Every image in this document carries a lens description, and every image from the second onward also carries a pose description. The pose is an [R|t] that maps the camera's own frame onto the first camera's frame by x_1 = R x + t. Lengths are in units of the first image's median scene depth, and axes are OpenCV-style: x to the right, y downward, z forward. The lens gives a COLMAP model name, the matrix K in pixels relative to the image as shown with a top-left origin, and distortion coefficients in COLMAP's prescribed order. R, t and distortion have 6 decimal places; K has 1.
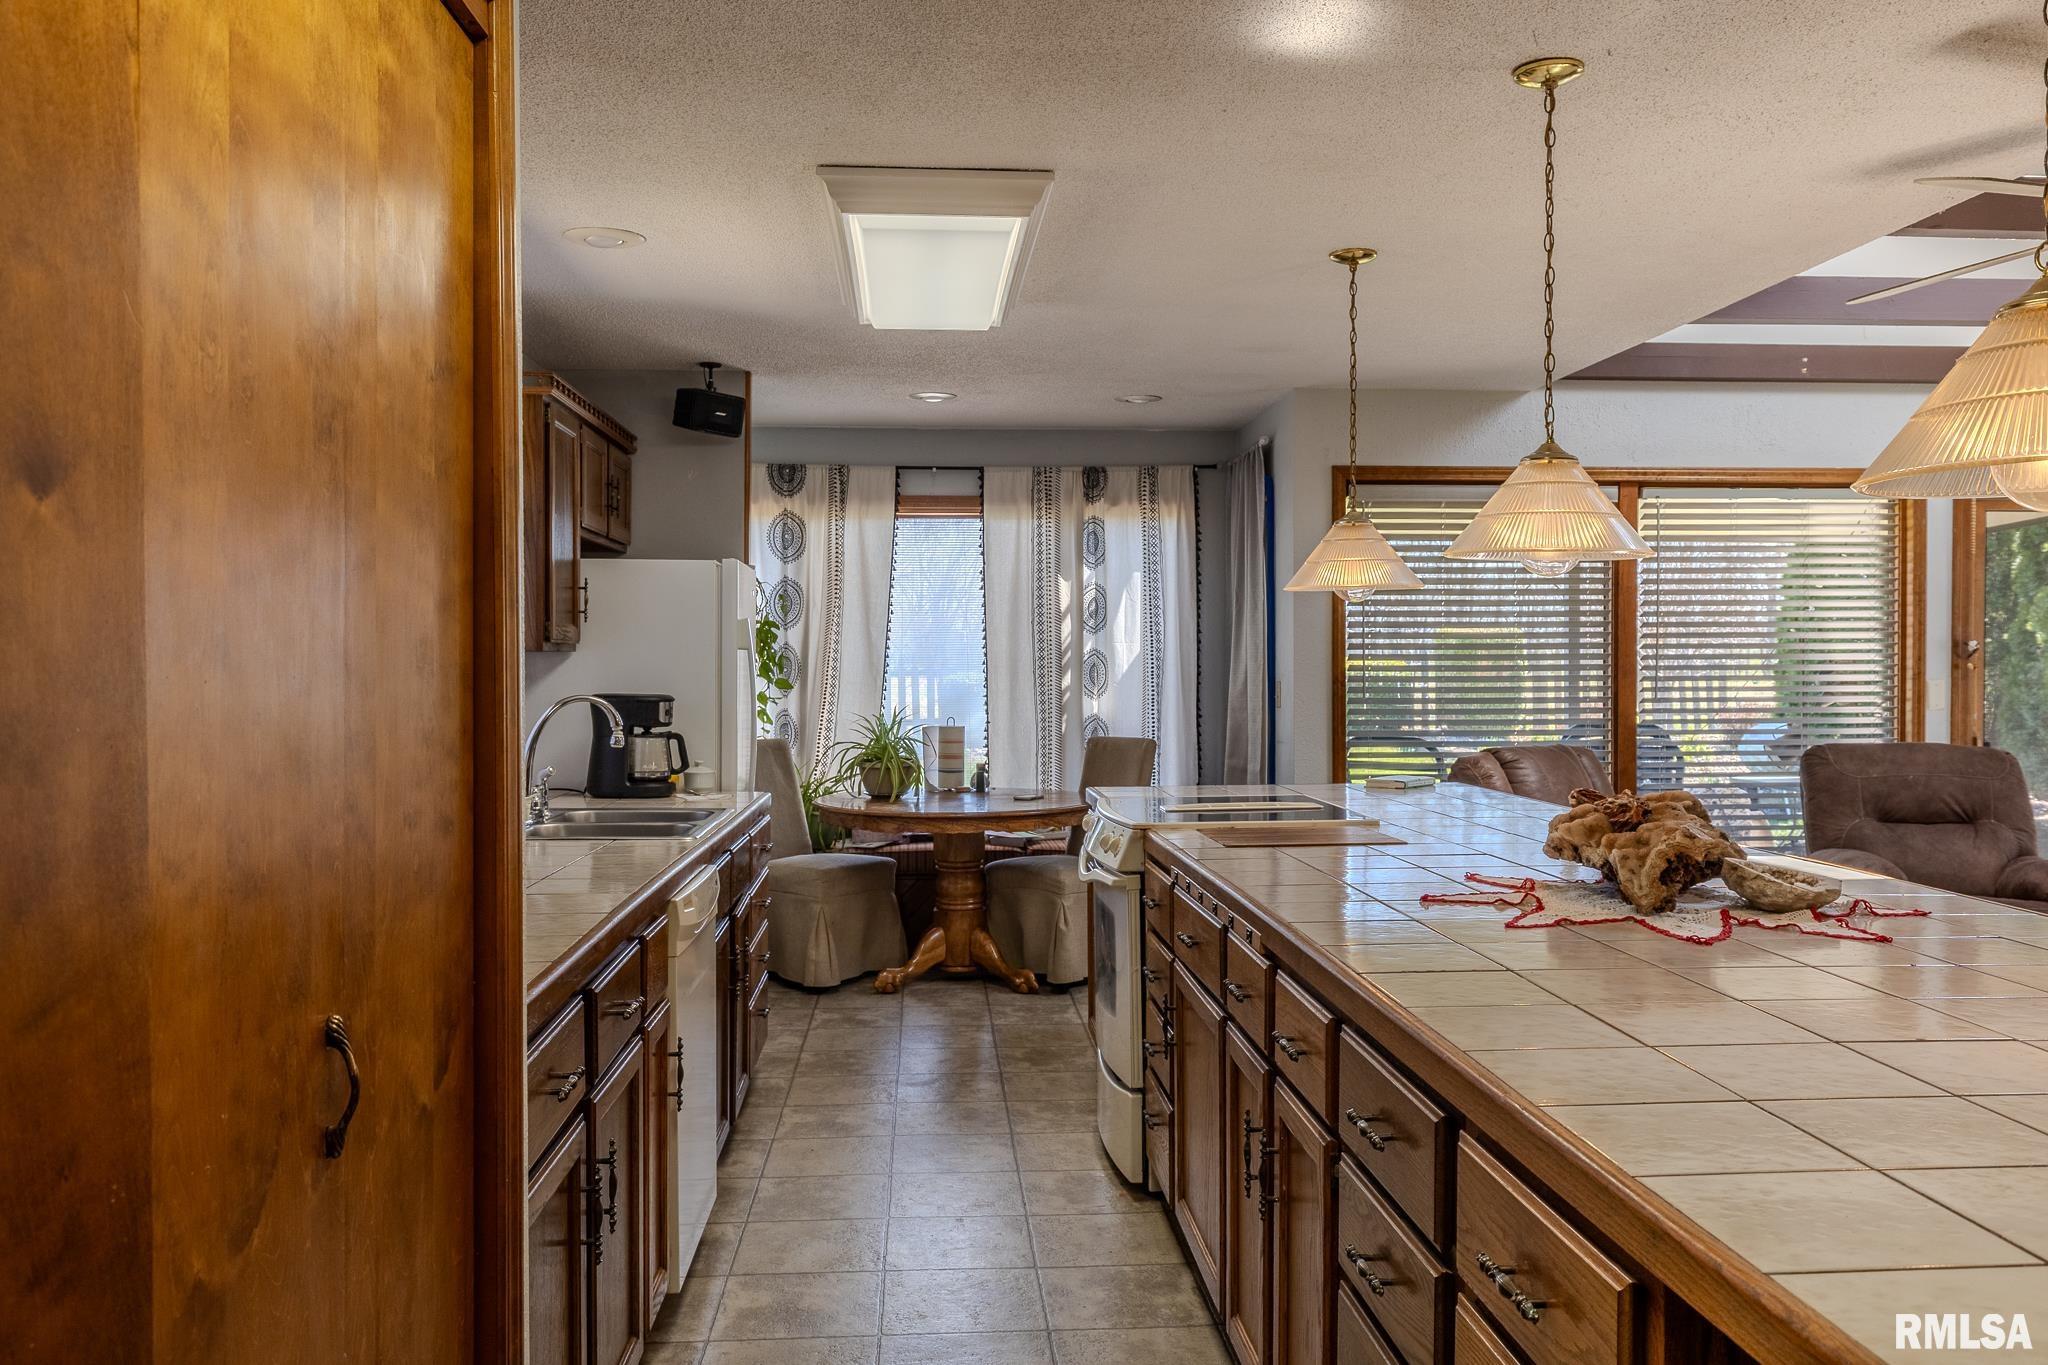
lens RADIAL K [[1596.4, 0, 1037.4], [0, 1596.4, 696.4], [0, 0, 1]] dist [0.002122, 0.013318]
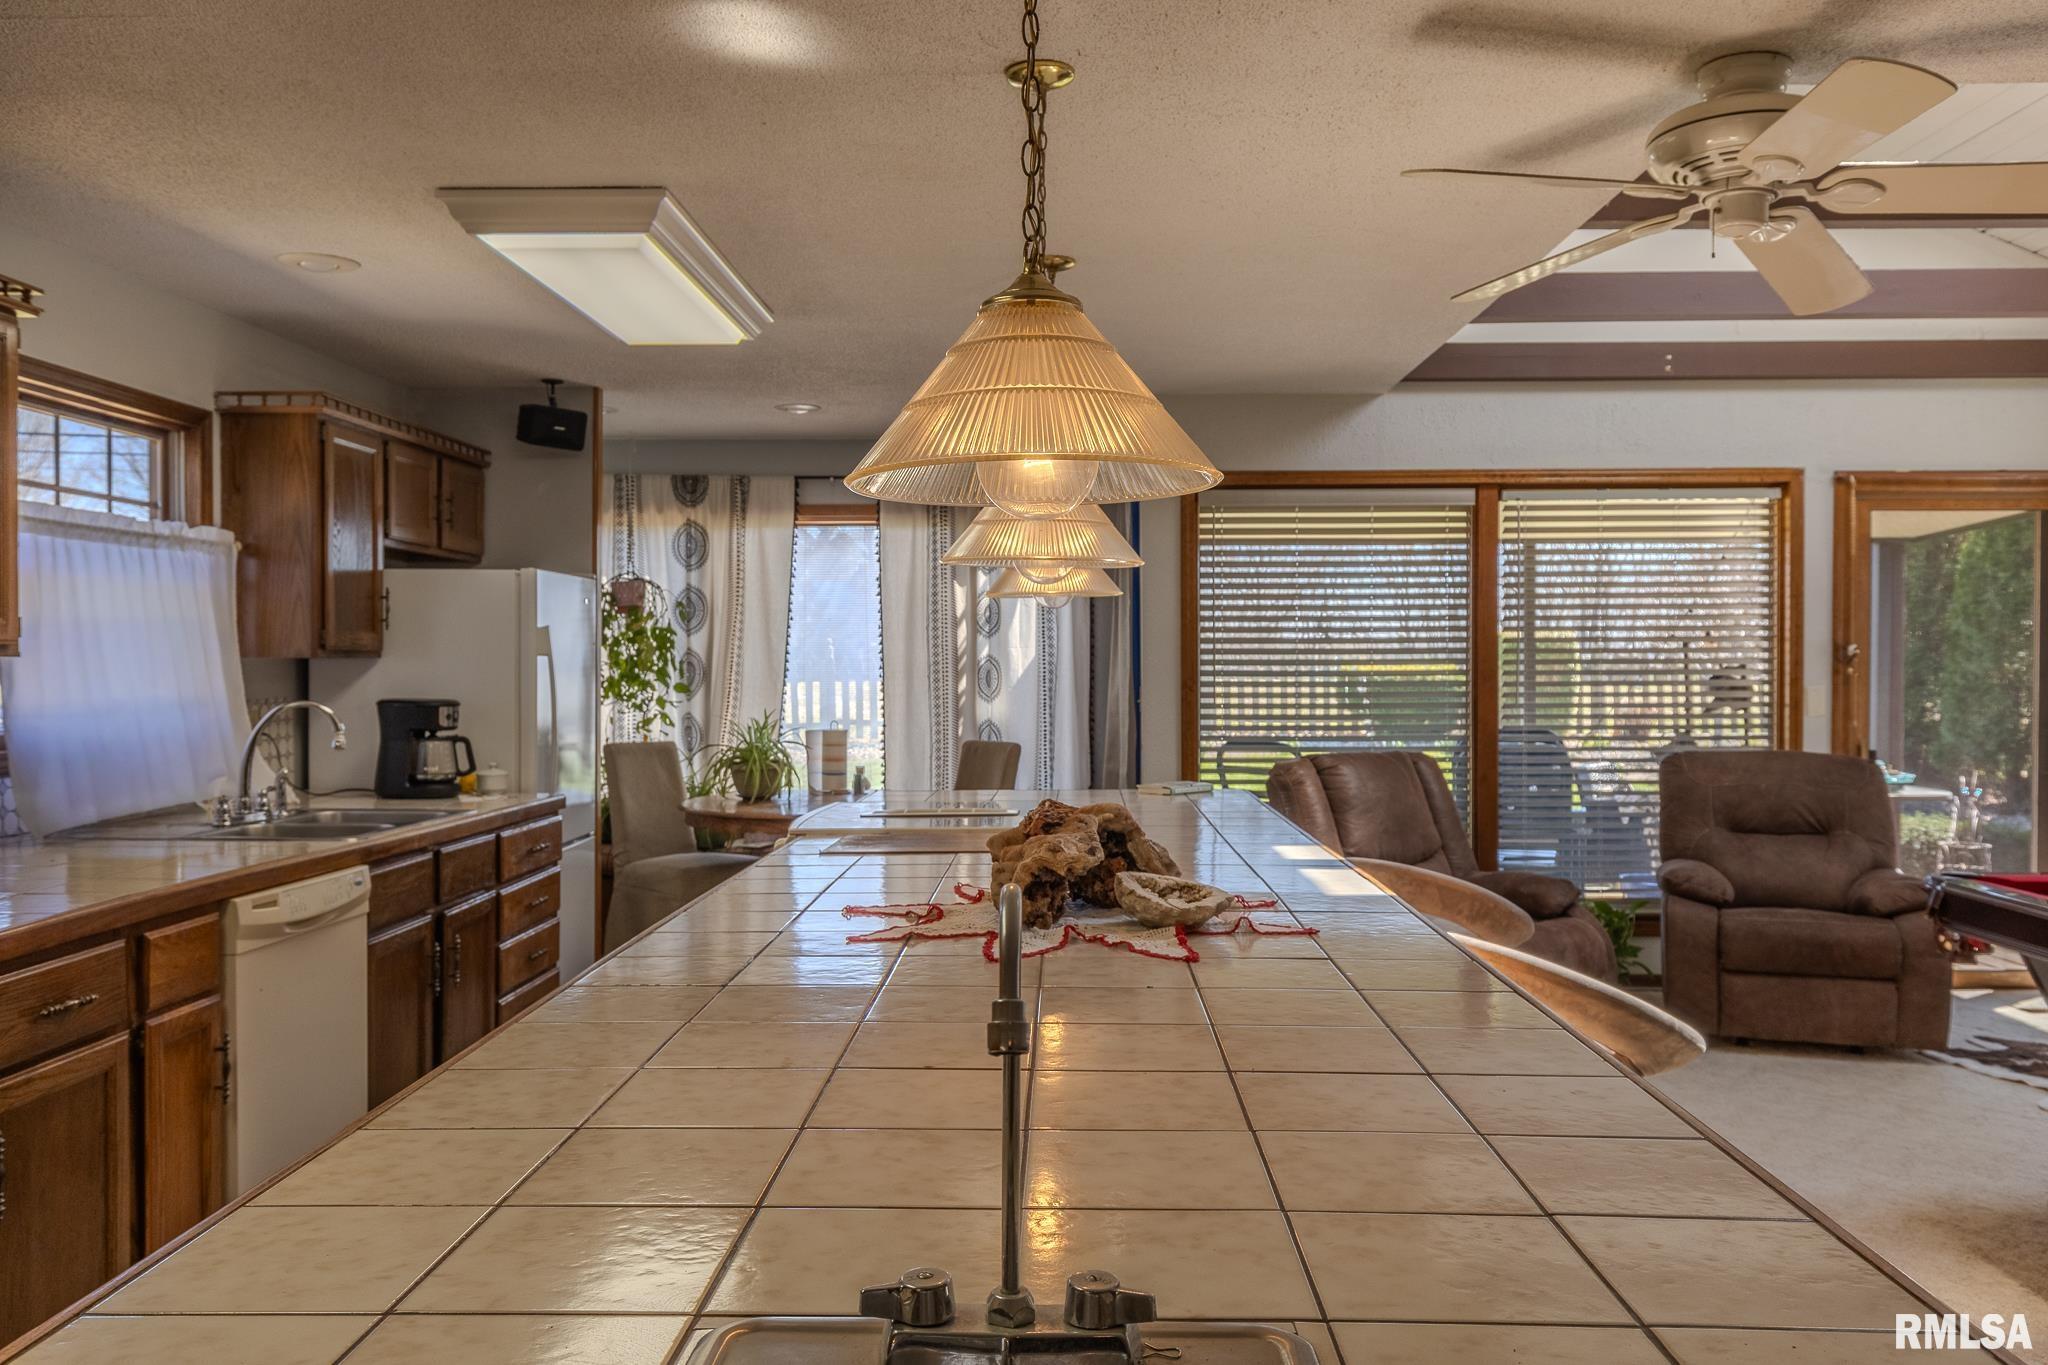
lens RADIAL K [[1596.4, 0, 1038.5], [0, 1596.4, 683.9], [0, 0, 1]] dist [0.002122, 0.013318]
pose [[0.995970, 0.000538, -0.089683, 0.180747], [-0.001470, 0.999946, -0.010321, -0.000617], [0.089672, 0.010411, 0.995917, -0.003614]]
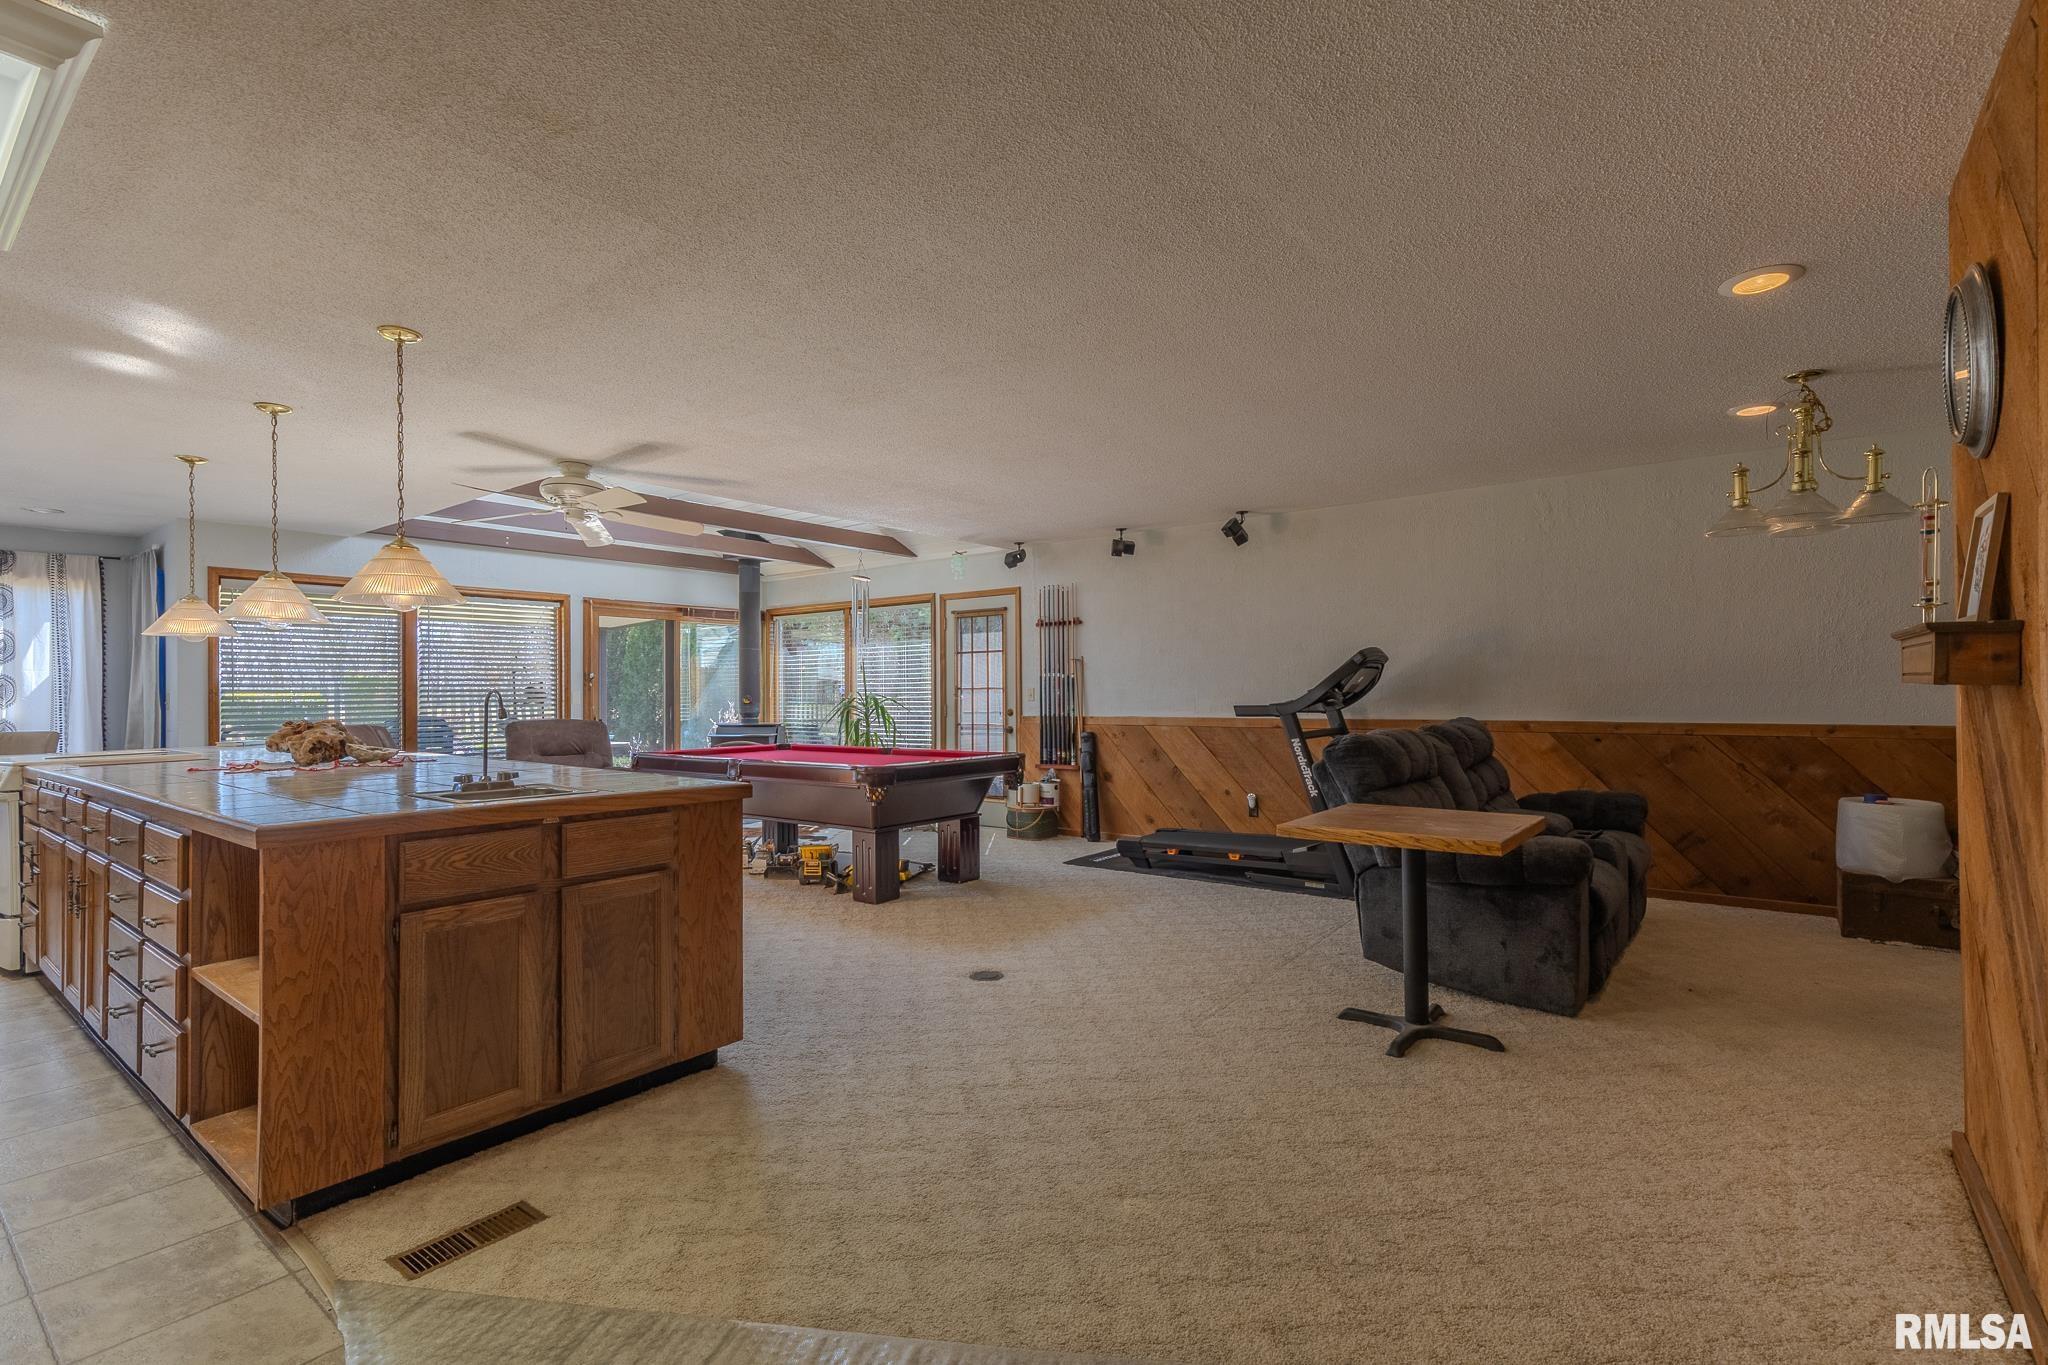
lens RADIAL K [[934.8, 0, 1030.5], [0, 934.8, 684.8], [0, 0, 1]] dist [0.010412, -0.001242]
pose [[0.663812, 0.002126, 0.747896, 0.015565], [0.025450, 0.999353, -0.025429, 0.029637], [-0.747466, 0.035914, 0.663328, -0.315068]]
